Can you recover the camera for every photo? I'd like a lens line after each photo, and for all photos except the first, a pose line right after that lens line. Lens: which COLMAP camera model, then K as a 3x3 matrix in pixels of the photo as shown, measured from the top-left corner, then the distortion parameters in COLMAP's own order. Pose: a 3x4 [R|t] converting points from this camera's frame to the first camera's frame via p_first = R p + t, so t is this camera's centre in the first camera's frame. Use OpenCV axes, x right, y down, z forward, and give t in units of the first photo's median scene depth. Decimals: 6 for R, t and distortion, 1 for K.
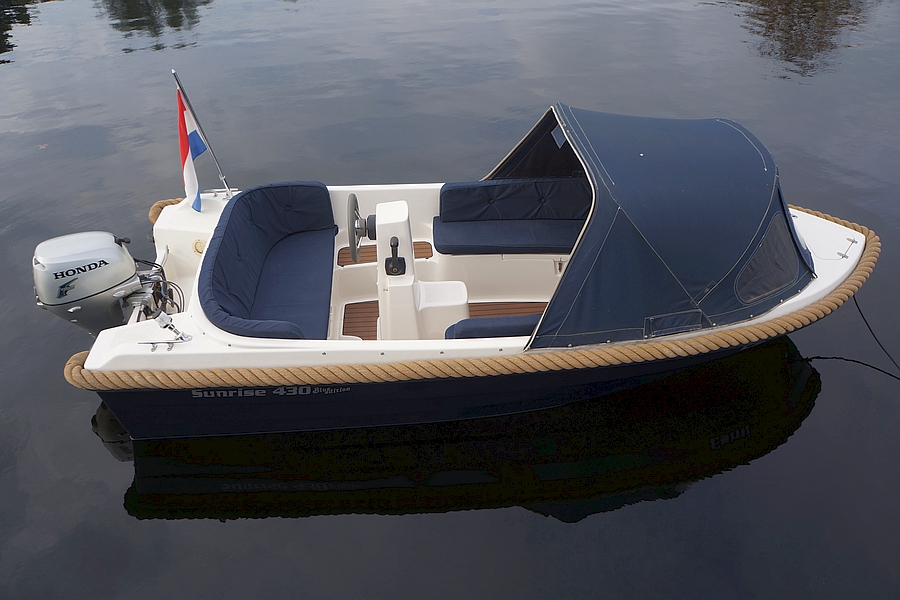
lens RADIAL K [[662.4, 0, 450.0], [0, 662.4, 300.0], [0, 0, 1]] dist [-0.120363, 0.003623]
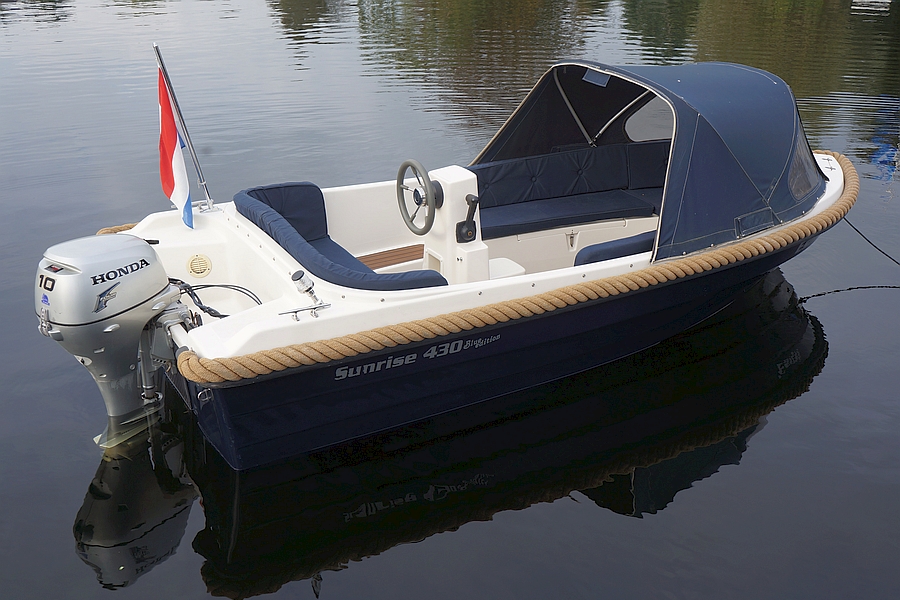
lens RADIAL K [[926.4, 0, 450.0], [0, 926.4, 300.0], [0, 0, 1]] dist [-0.015792, -0.009777]
pose [[0.900638, -0.159010, 0.404434, -0.718060], [0.246546, 0.953345, -0.174211, 0.290785], [-0.357864, 0.256612, 0.897822, -0.136620]]
